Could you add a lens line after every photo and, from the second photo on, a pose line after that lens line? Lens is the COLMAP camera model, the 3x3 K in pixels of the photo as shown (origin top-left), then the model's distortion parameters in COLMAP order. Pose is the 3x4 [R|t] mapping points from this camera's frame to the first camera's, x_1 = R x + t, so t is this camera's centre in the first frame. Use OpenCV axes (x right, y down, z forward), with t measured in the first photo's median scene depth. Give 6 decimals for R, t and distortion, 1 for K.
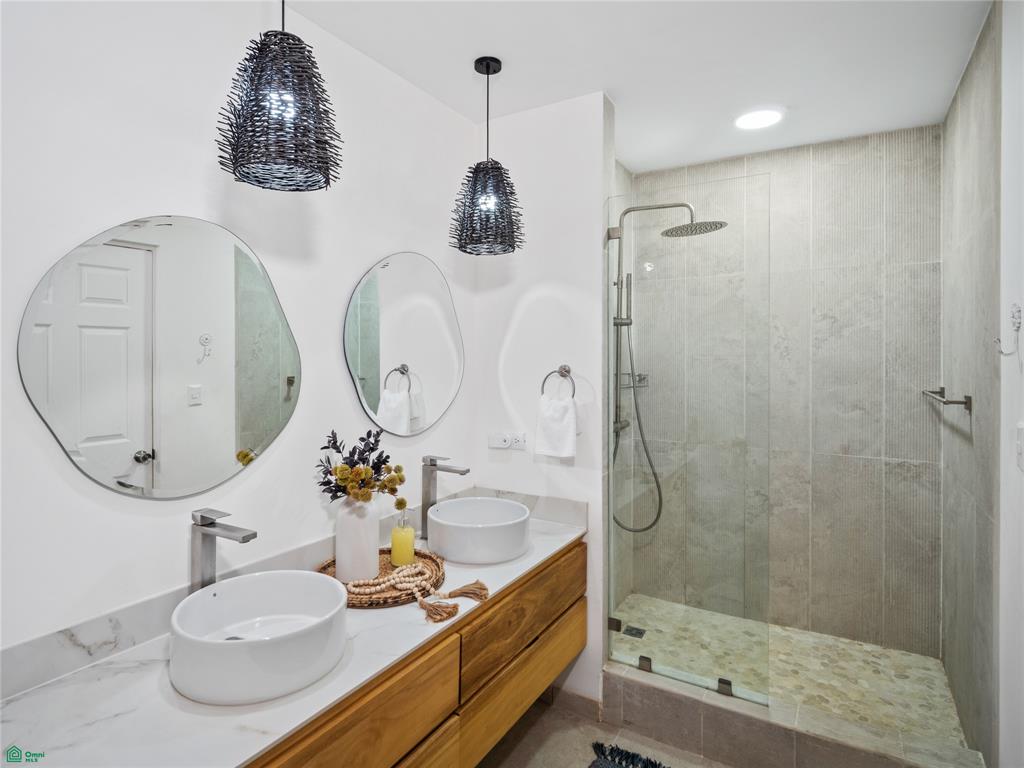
lens RADIAL K [[558.1, 0, 511.1], [0, 558.1, 360.0], [0, 0, 1]] dist [0.002533, -0.000753]
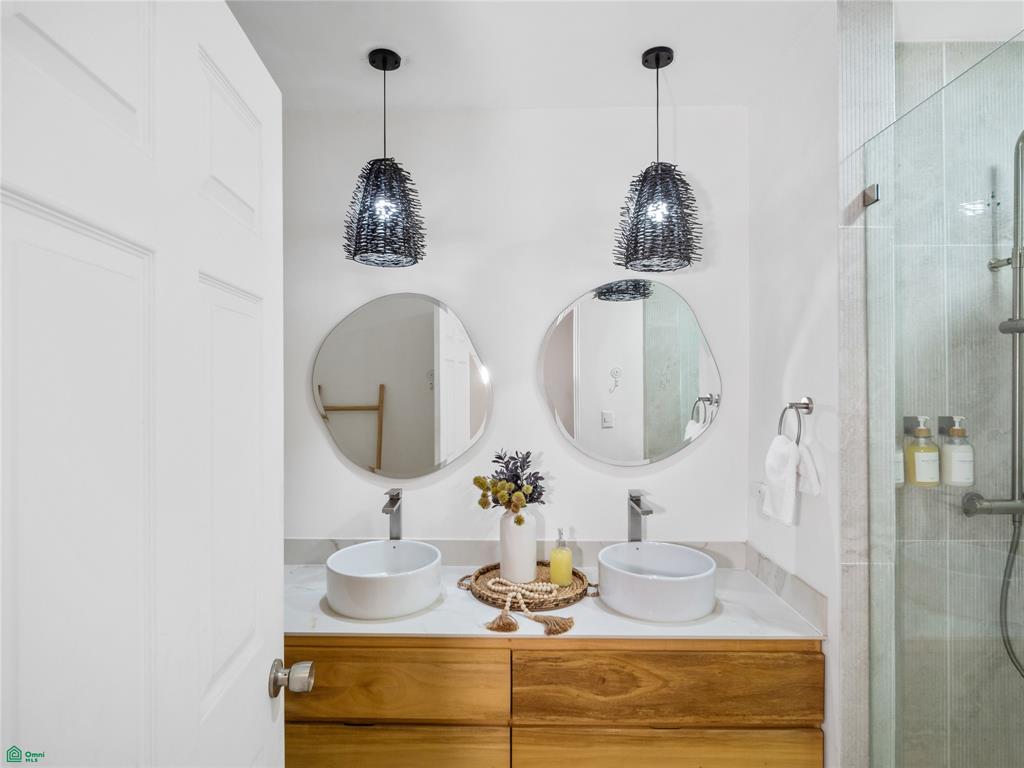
lens RADIAL K [[559.0, 0, 512.0], [0, 559.0, 384.0], [0, 0, 1]] dist [0.001412, -0.001157]
pose [[0.496647, -0.006673, -0.867927, 0.699096], [-0.005095, 0.999931, -0.010604, 0.002375], [0.867938, 0.009689, 0.496579, 0.409418]]
